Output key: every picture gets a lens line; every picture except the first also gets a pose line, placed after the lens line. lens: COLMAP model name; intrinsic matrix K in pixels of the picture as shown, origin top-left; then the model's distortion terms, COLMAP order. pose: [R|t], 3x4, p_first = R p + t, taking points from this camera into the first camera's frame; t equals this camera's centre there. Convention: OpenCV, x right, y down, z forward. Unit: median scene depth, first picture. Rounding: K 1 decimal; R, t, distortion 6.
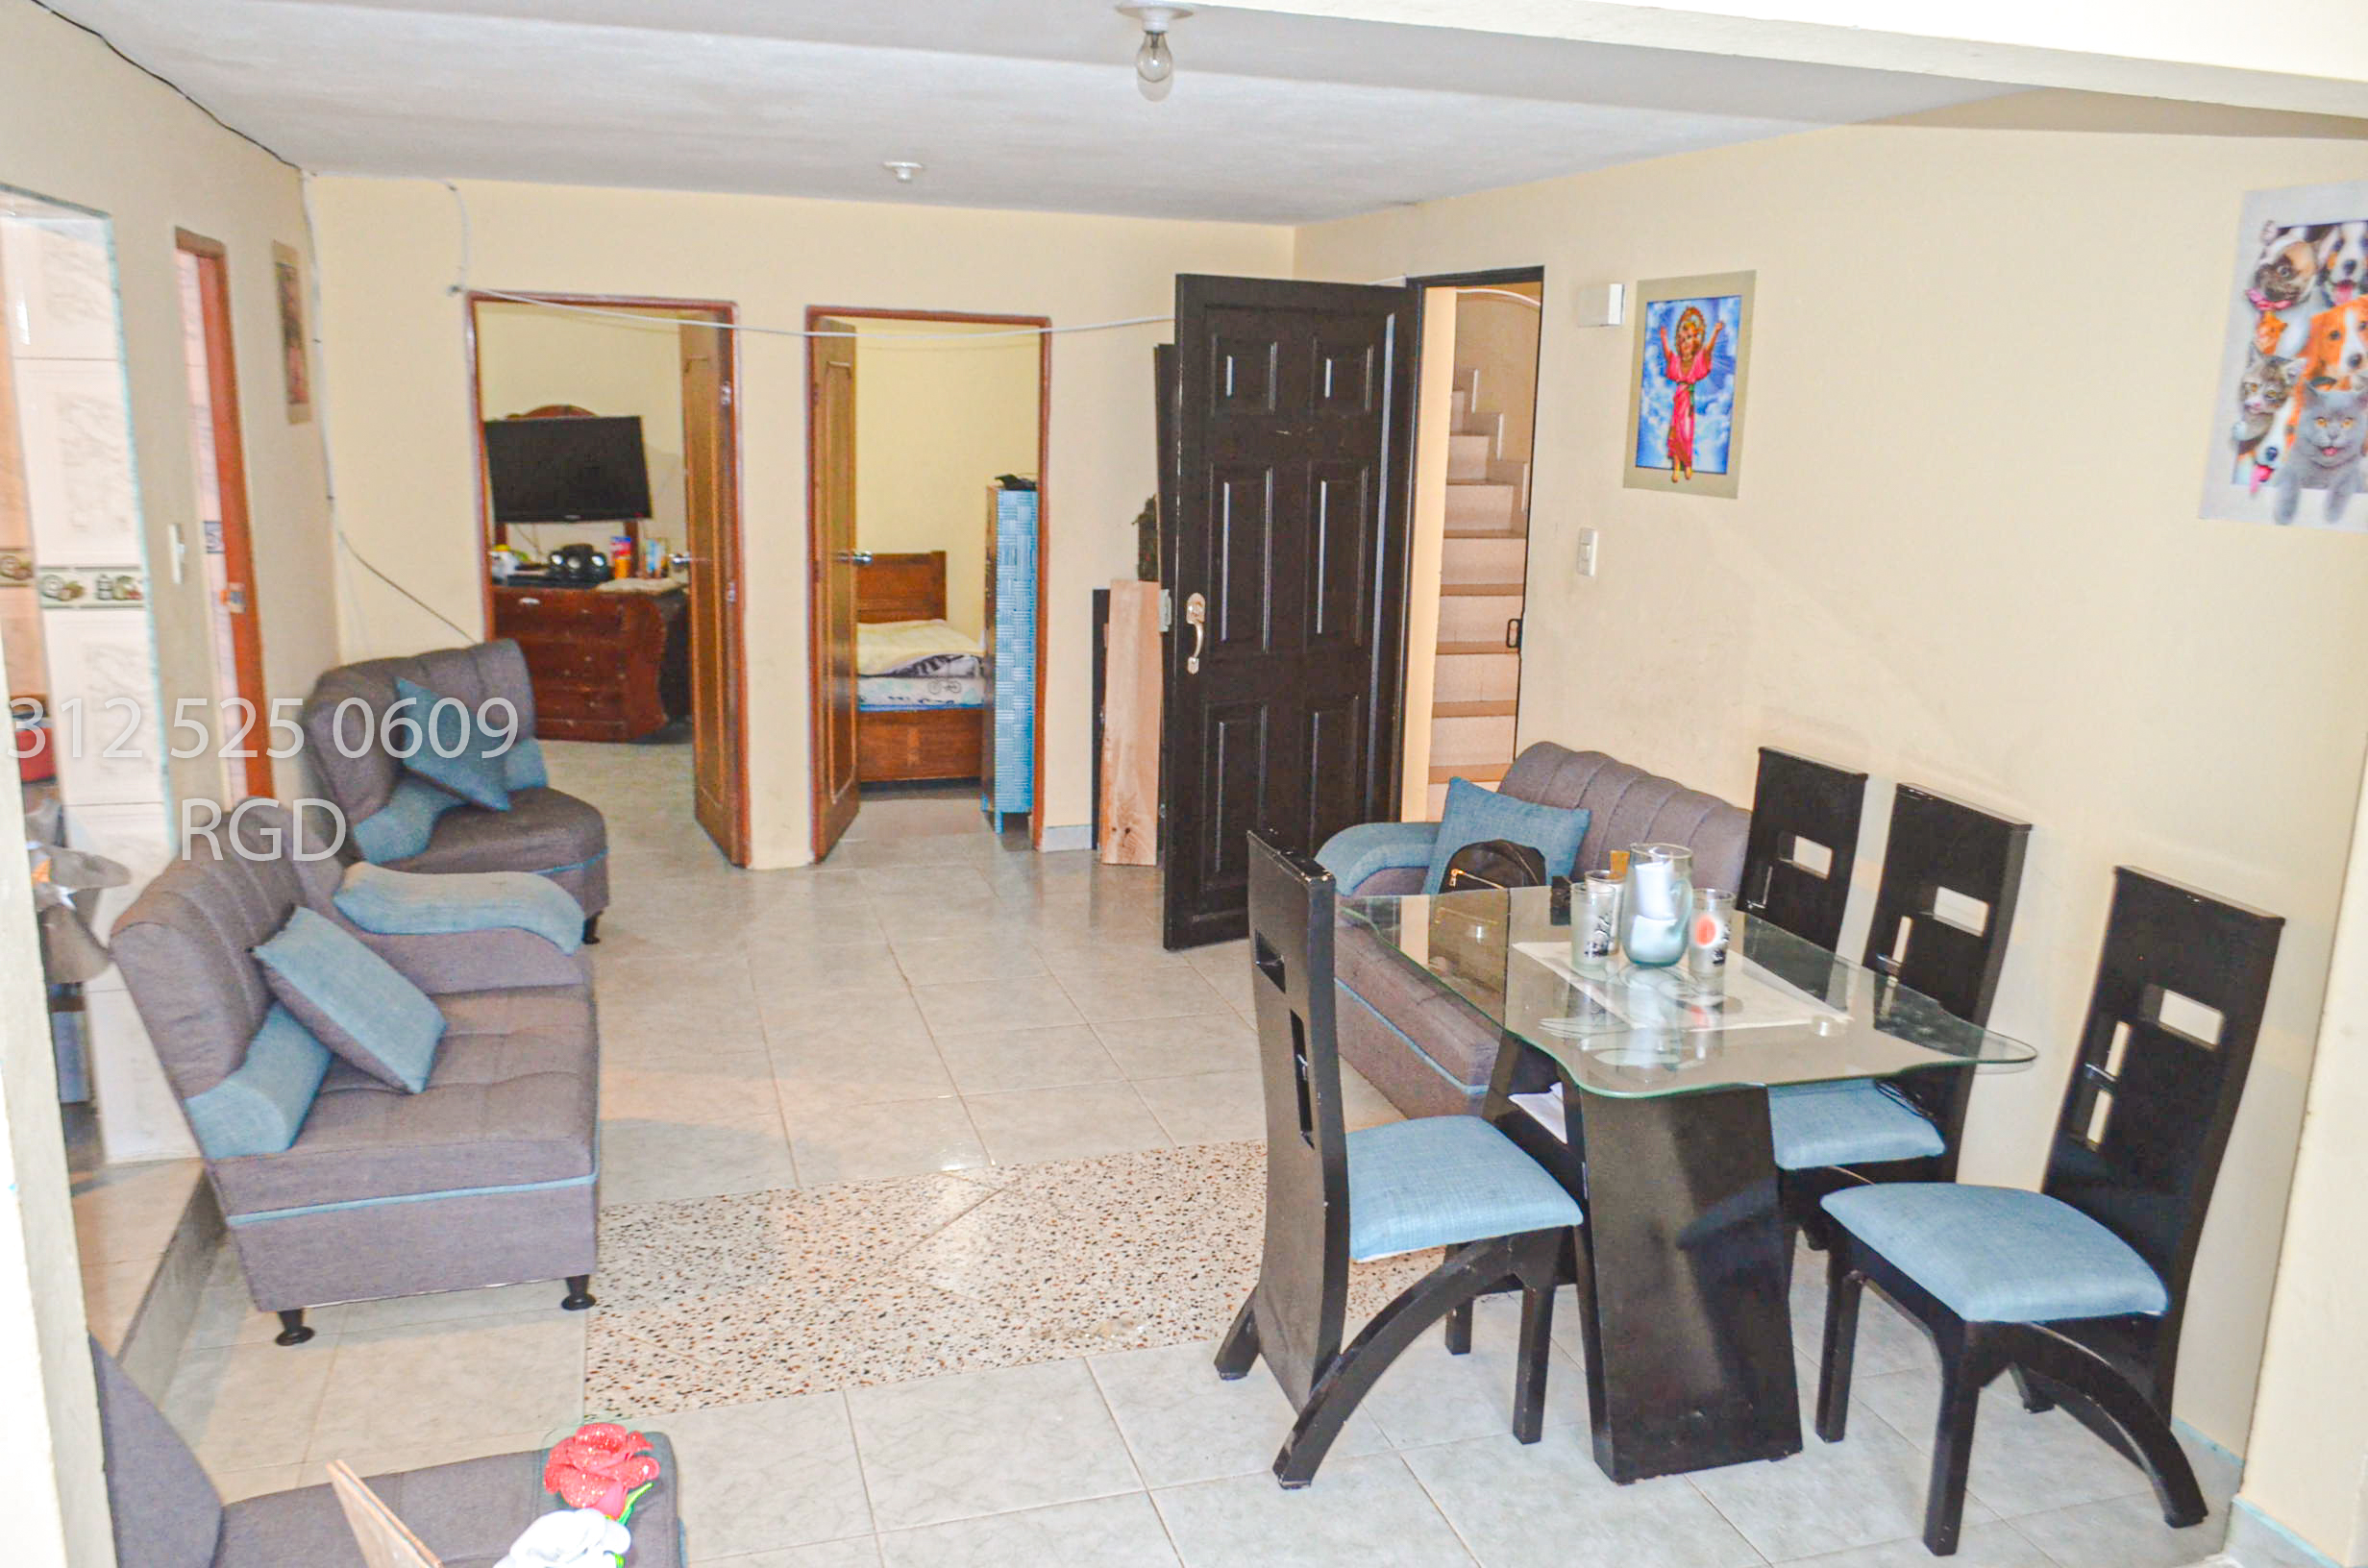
lens RADIAL K [[1829.3, 0, 1206.3], [0, 1829.3, 791.4], [0, 0, 1]] dist [-0.013318, 0.006211]
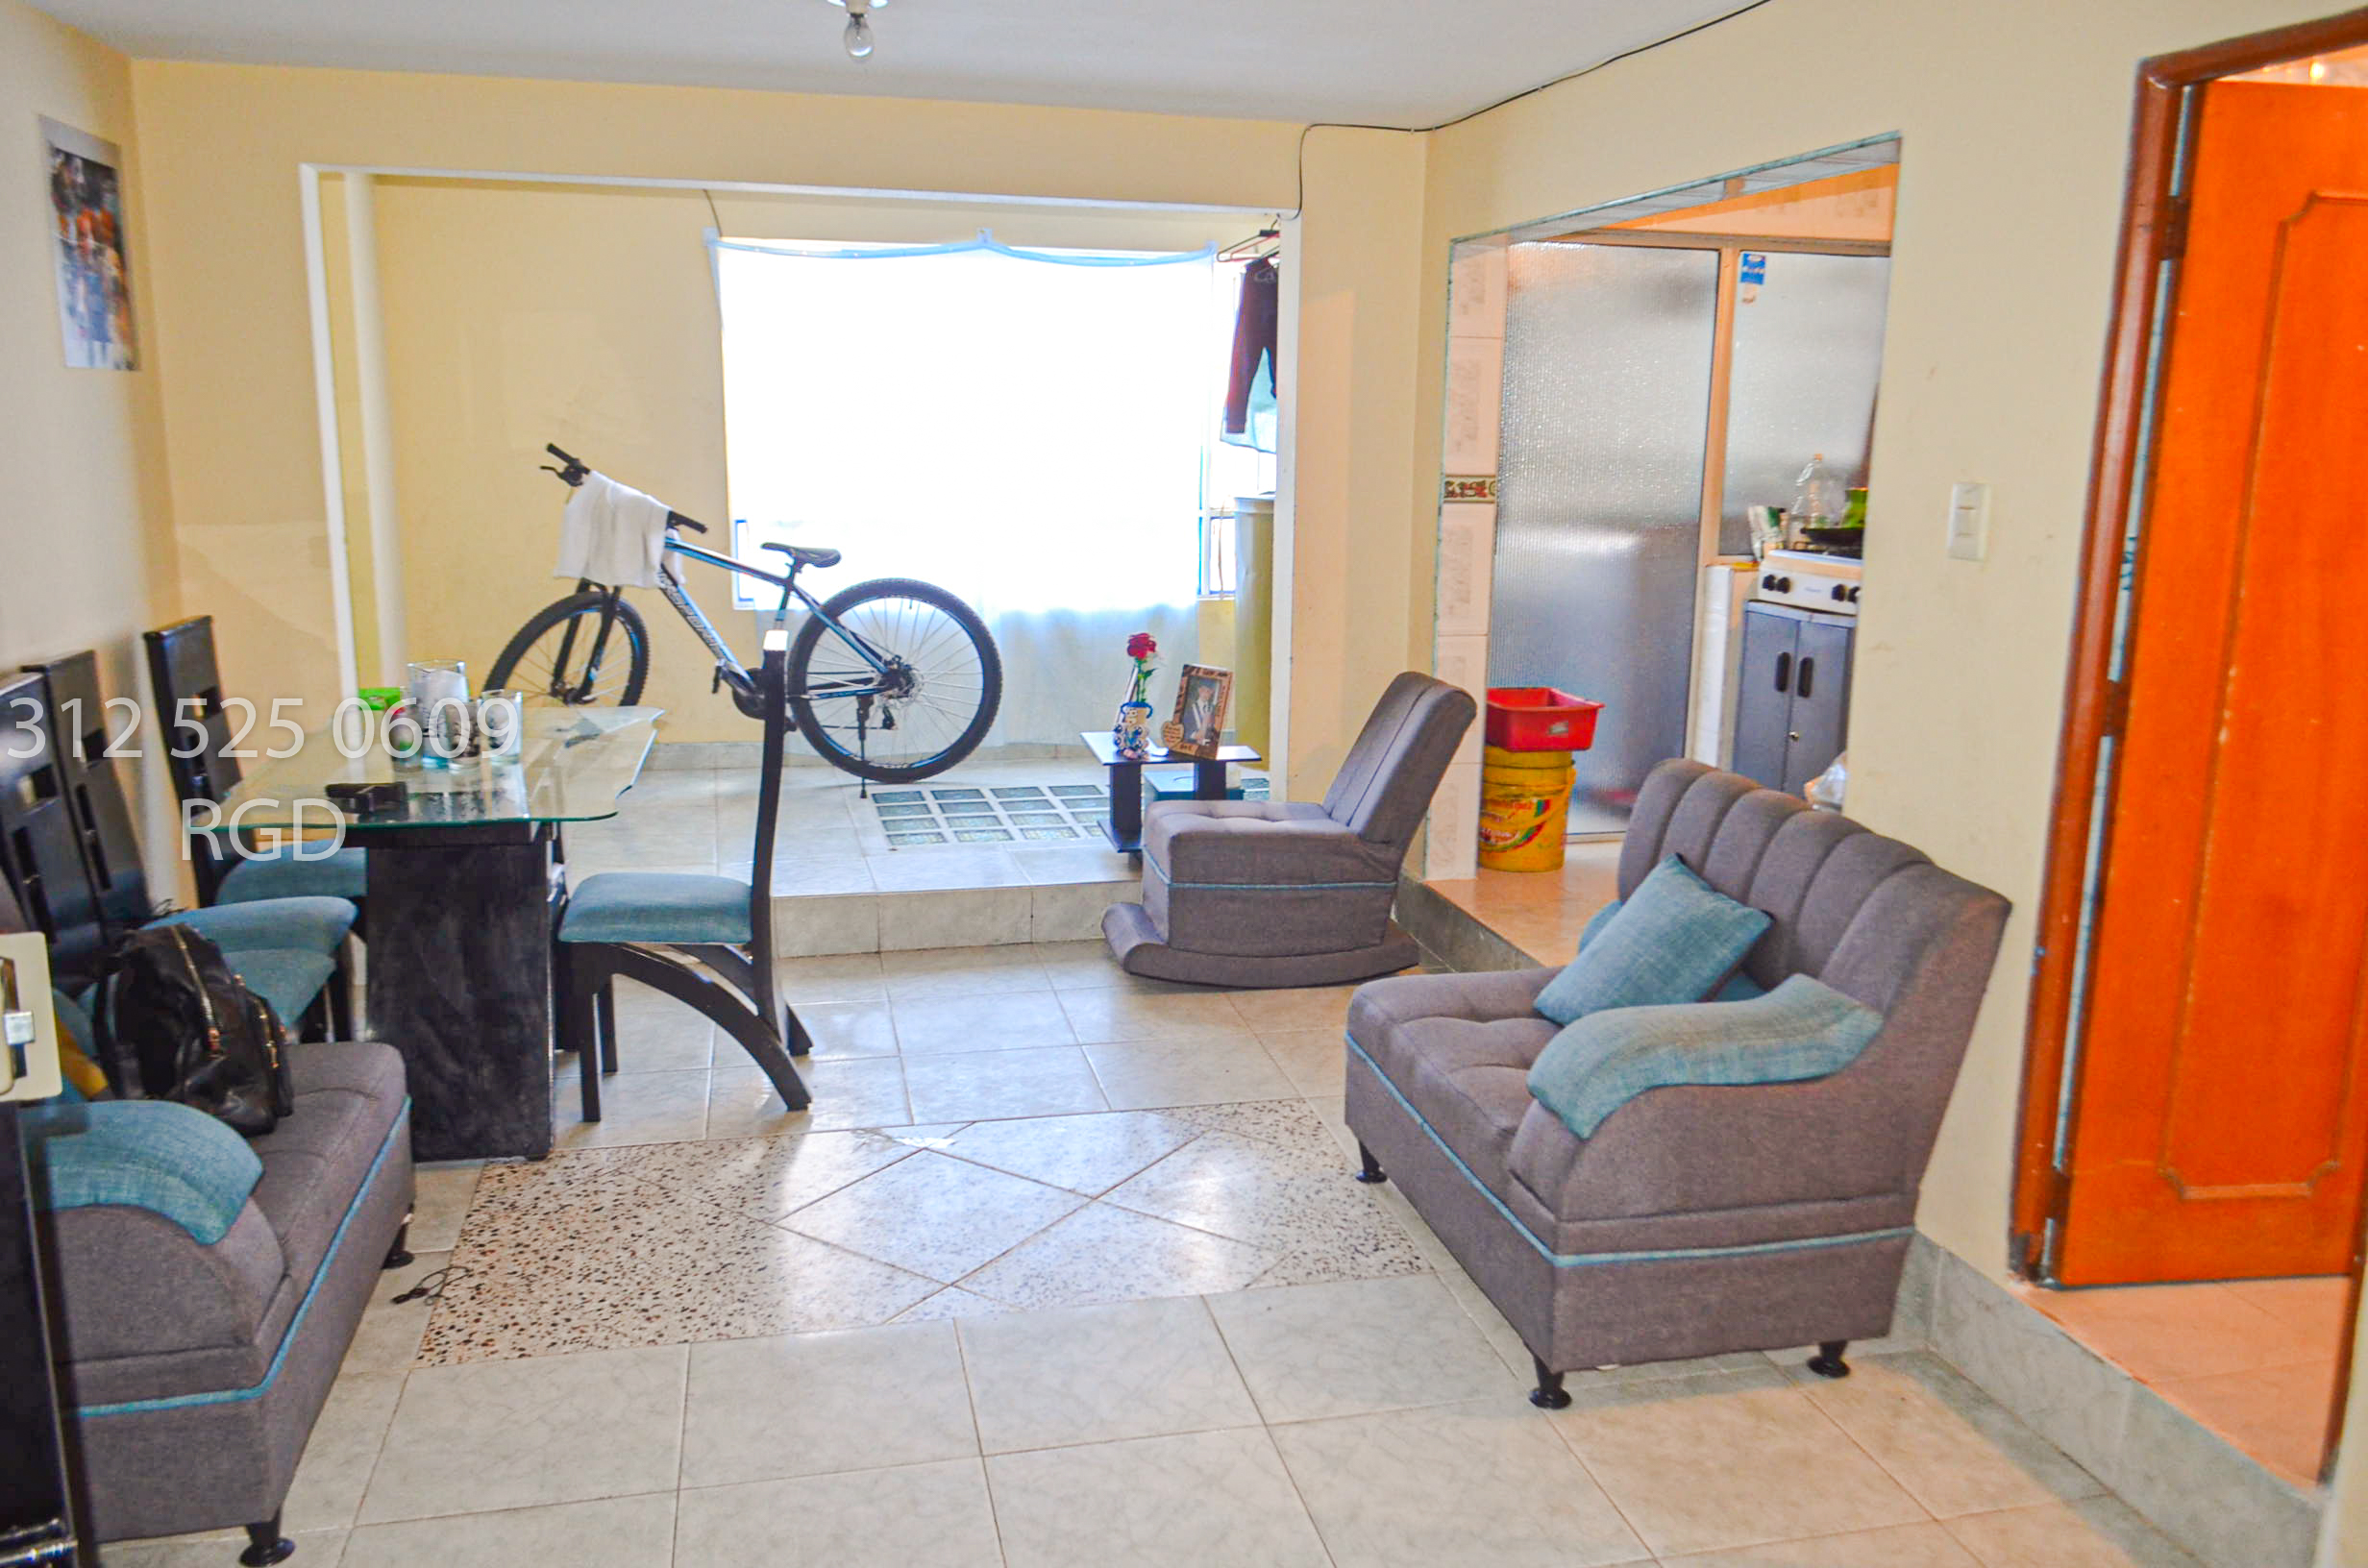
lens RADIAL K [[1829.3, 0, 1200.6], [0, 1829.3, 792.7], [0, 0, 1]] dist [-0.013318, 0.006211]
pose [[-0.996316, -0.053065, 0.067375, -0.259145], [-0.020280, 0.909090, 0.416106, -0.308344], [-0.083330, 0.413206, -0.906817, 1.600171]]
